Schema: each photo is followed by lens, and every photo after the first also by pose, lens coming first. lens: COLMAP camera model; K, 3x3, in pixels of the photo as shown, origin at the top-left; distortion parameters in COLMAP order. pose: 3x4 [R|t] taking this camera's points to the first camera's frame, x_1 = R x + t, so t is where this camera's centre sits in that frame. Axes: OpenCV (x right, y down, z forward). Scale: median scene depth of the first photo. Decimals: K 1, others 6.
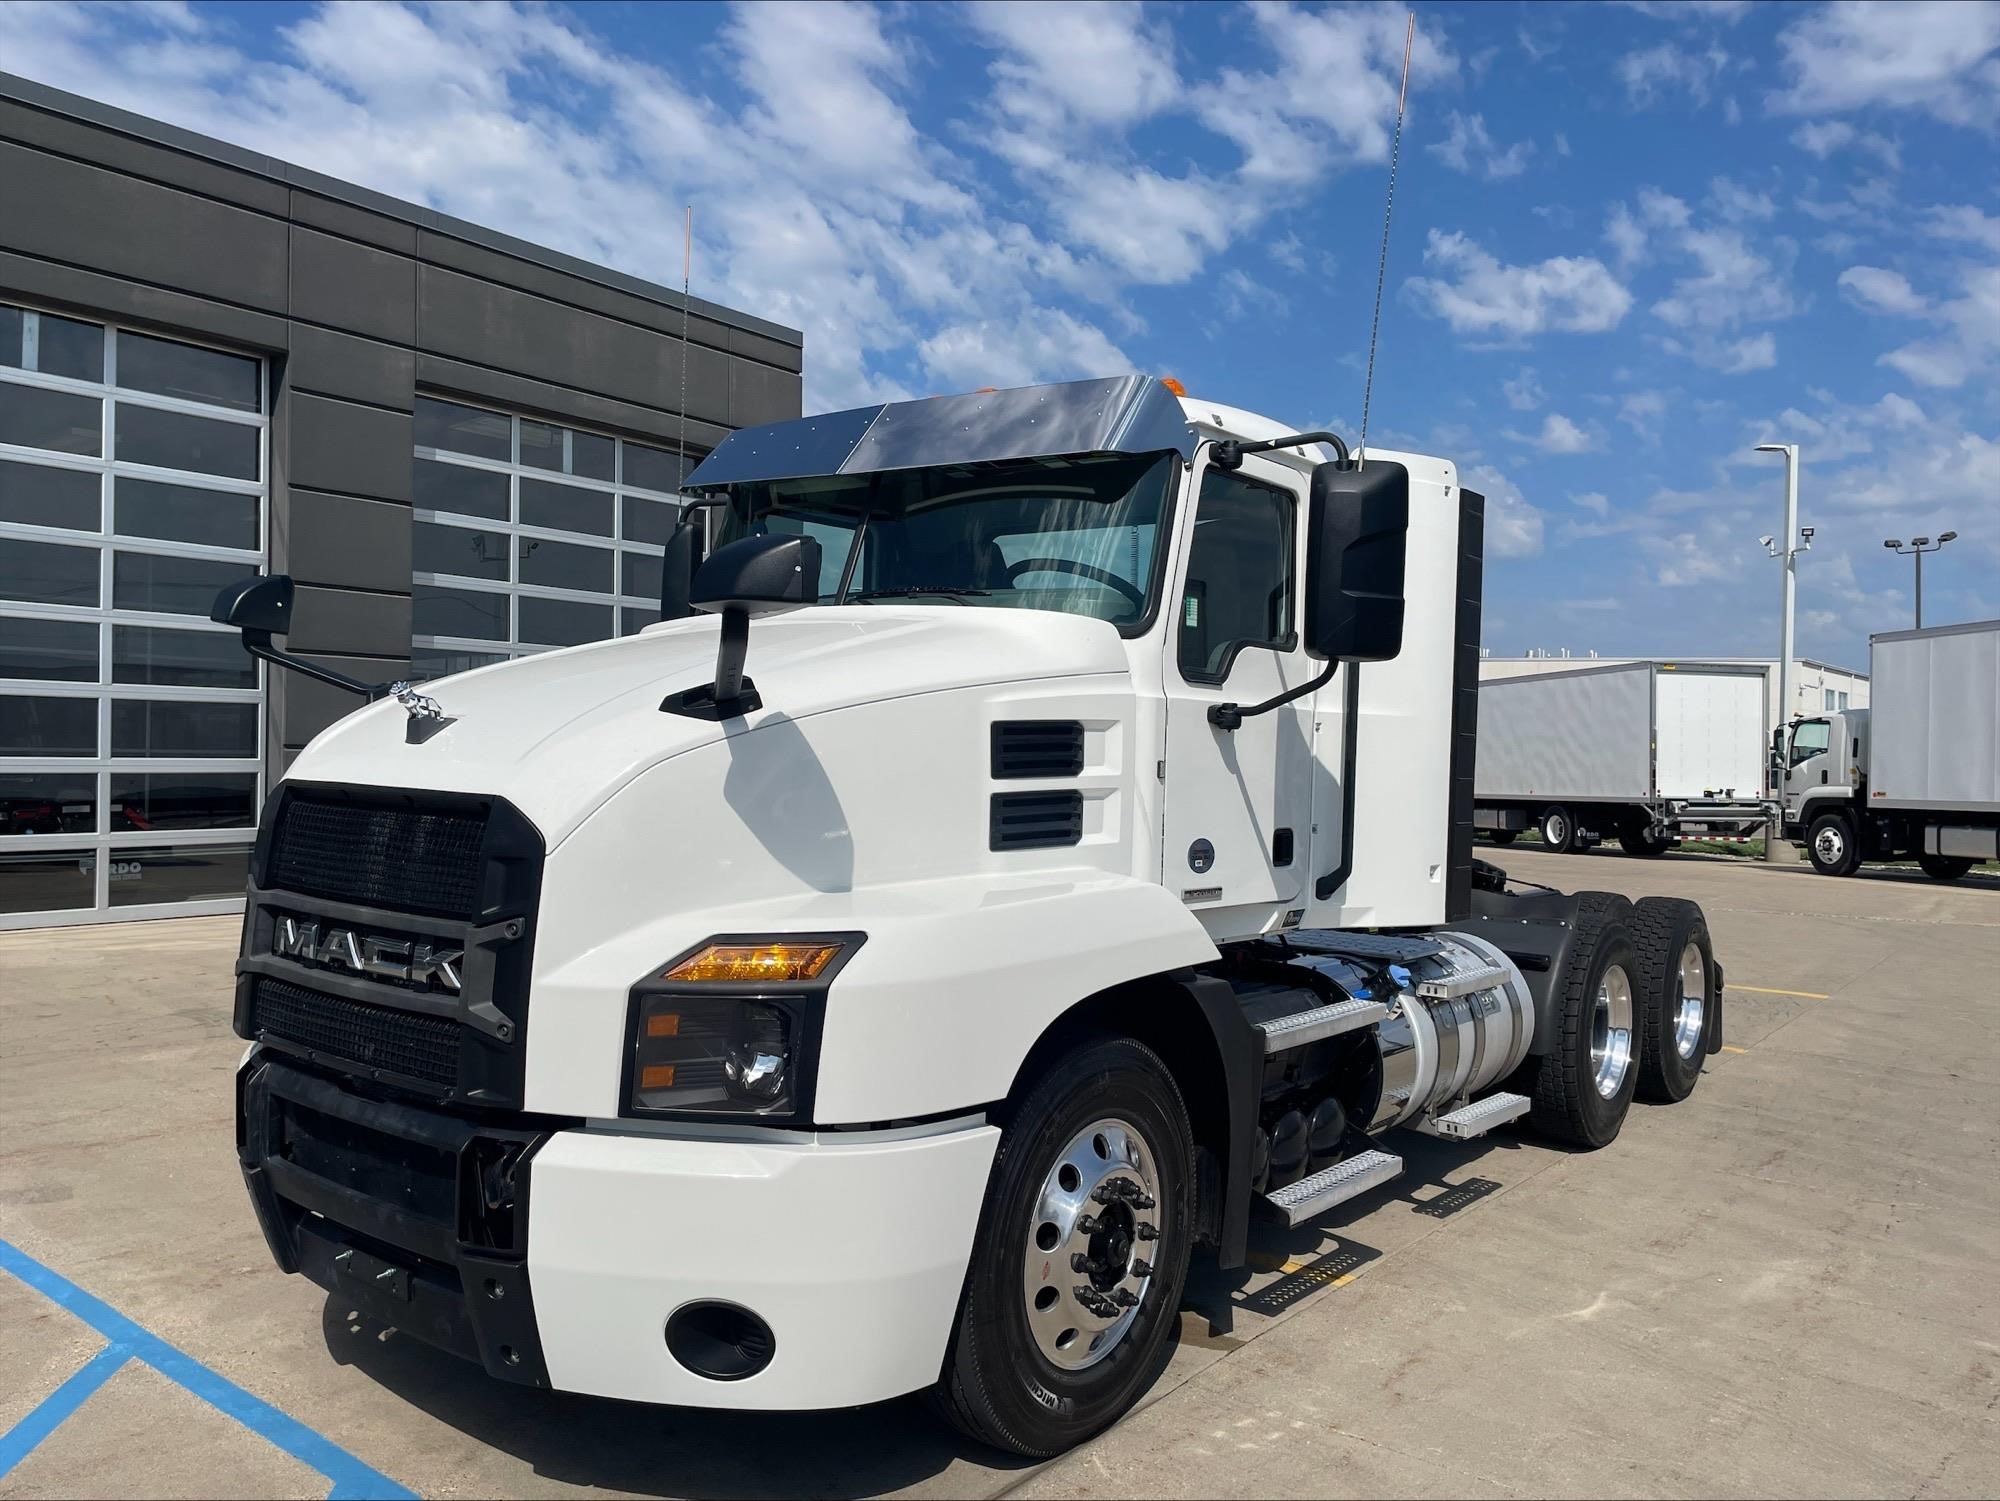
lens RADIAL K [[1509.4, 0, 1012.7], [0, 1509.4, 751.9], [0, 0, 1]] dist [0.087947, -0.117136]
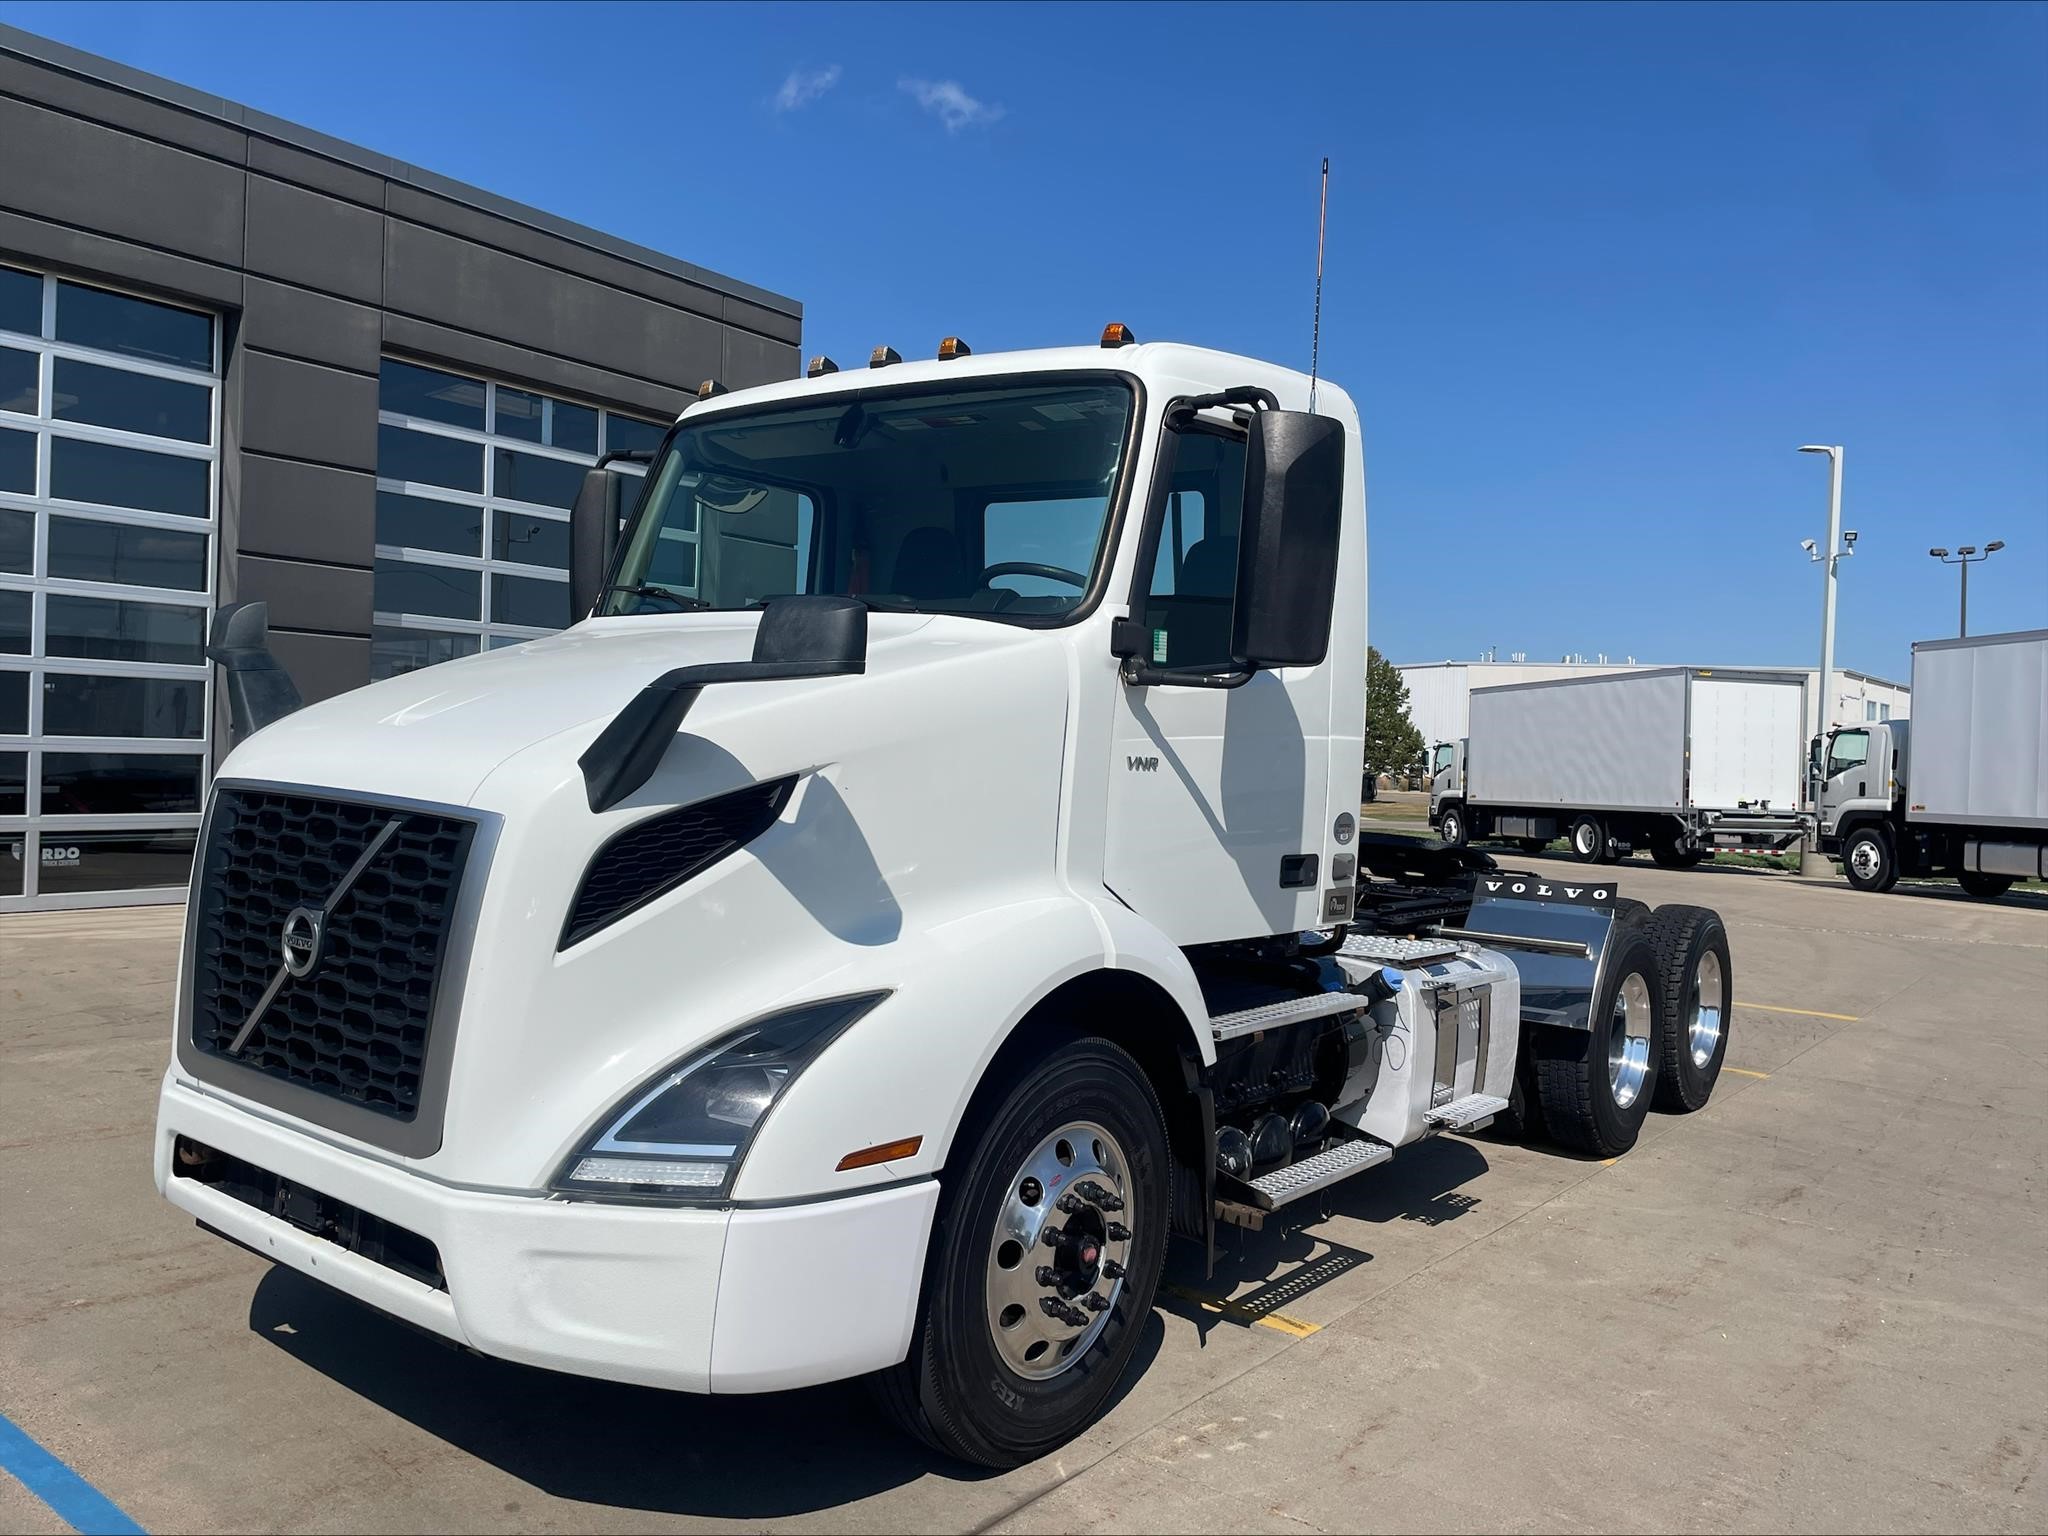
lens RADIAL K [[1550.4, 0, 1041.0], [0, 1550.4, 767.7], [0, 0, 1]] dist [0.087220, -0.114292]
pose [[0.999834, 0.017452, 0.005268, 0.018827], [-0.017511, 0.999782, 0.011356, 0.001910], [-0.005069, -0.011446, 0.999922, 0.029798]]
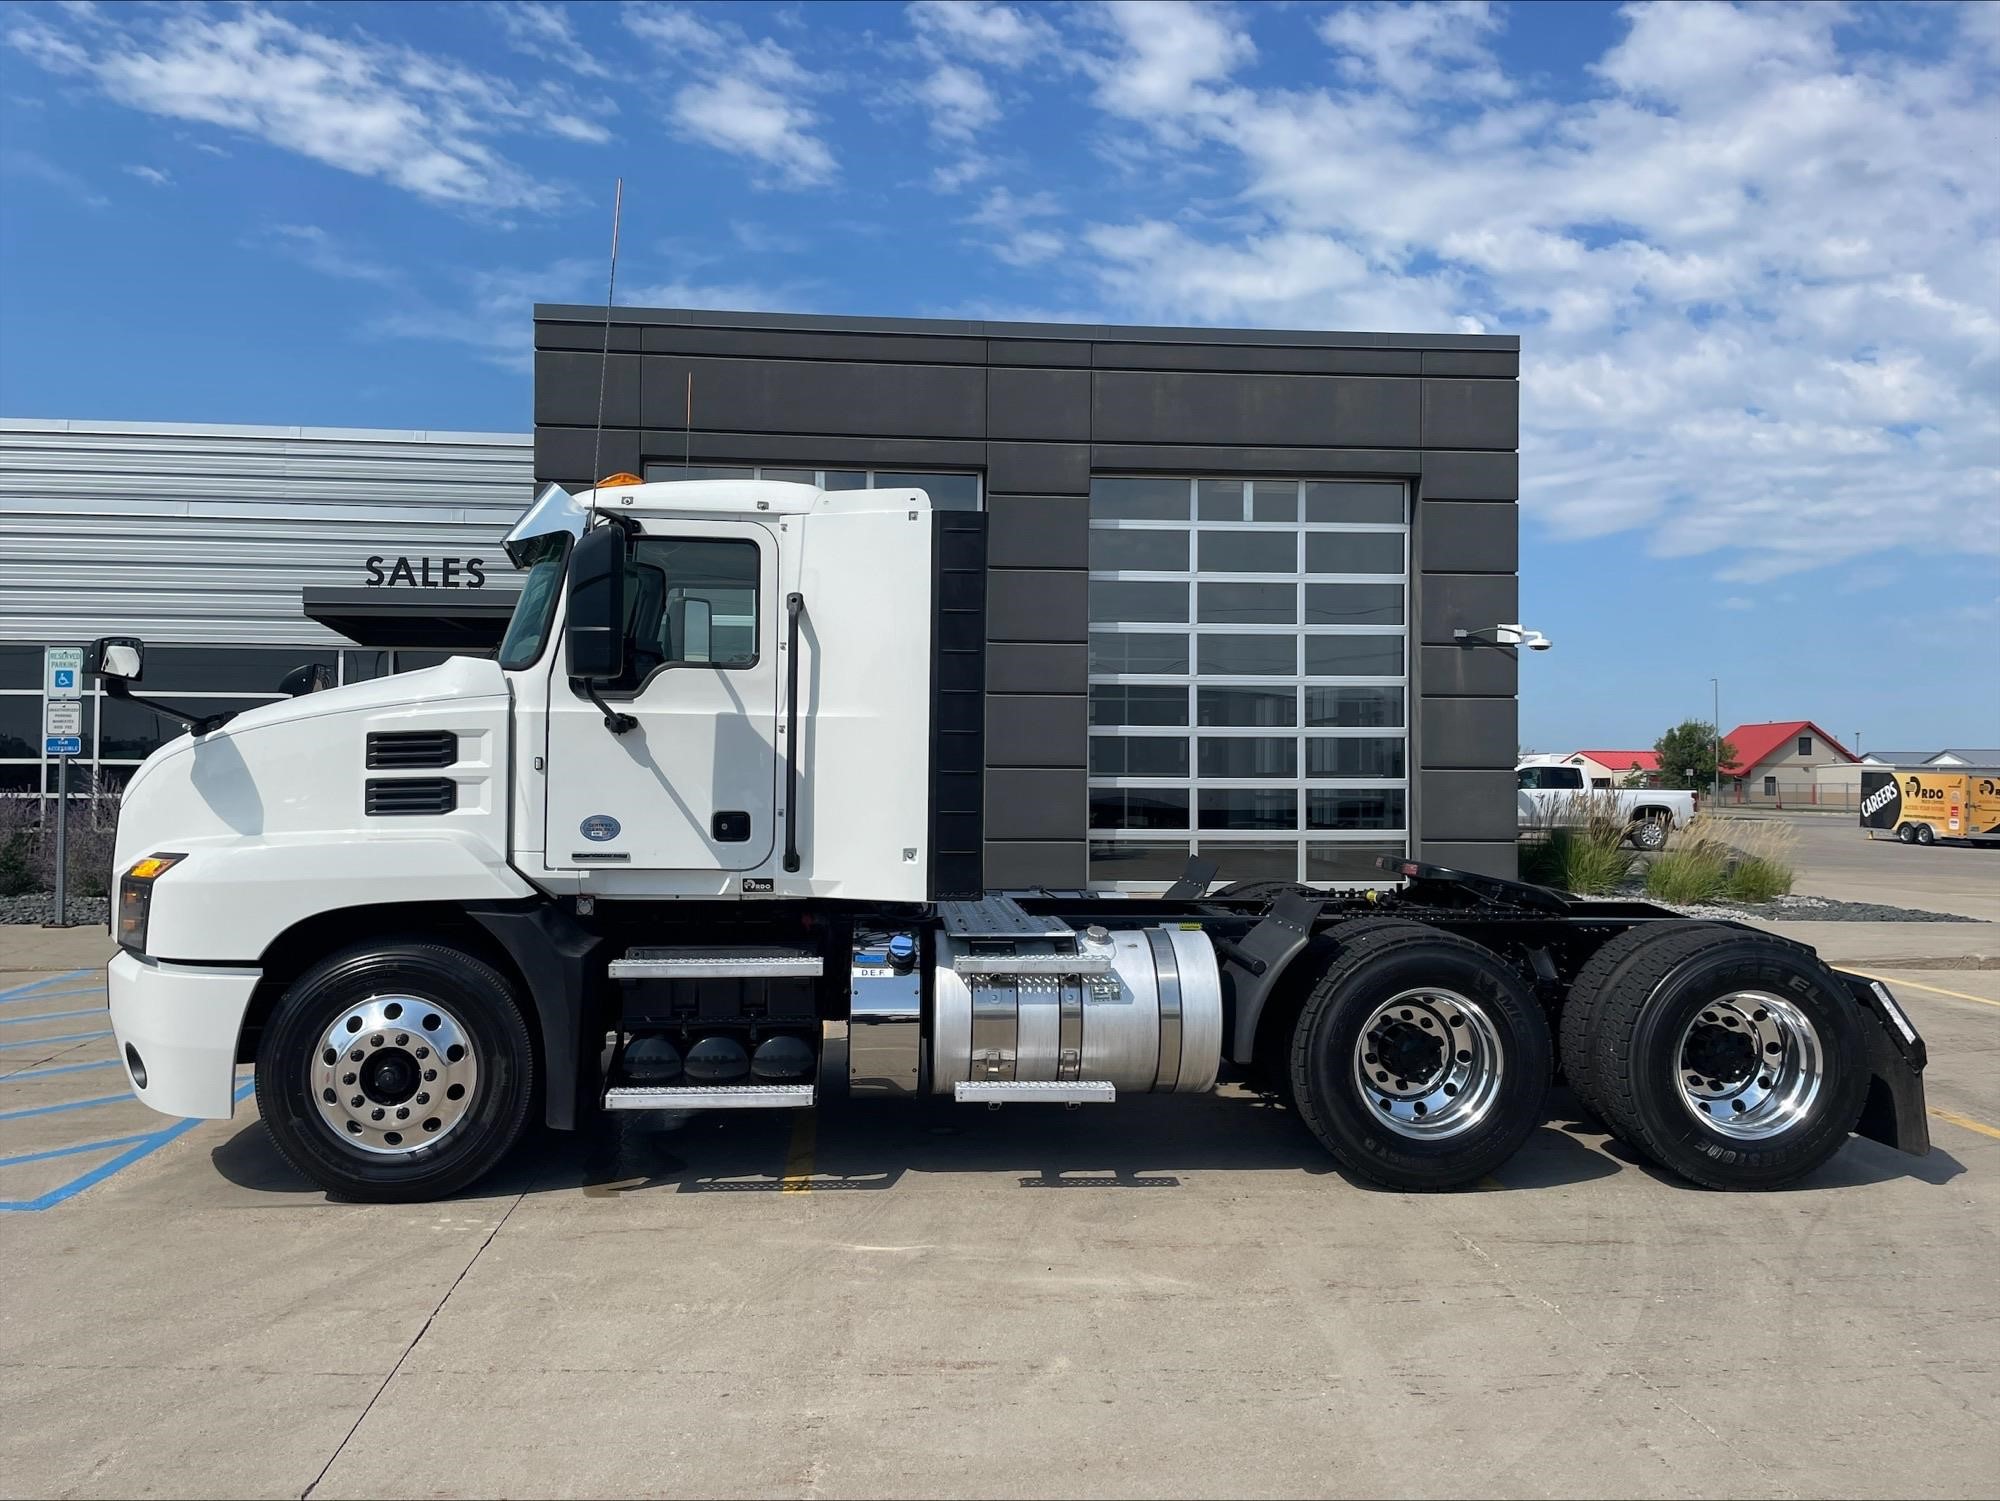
lens RADIAL K [[1559.9, 0, 969.0], [0, 1559.9, 752.2], [0, 0, 1]] dist [0.097333, -0.124944]
pose [[0.671376, -0.024735, -0.740704, 0.508677], [0.009871, 0.999653, -0.024436, 0.013555], [0.741051, 0.009094, 0.671387, 0.113088]]
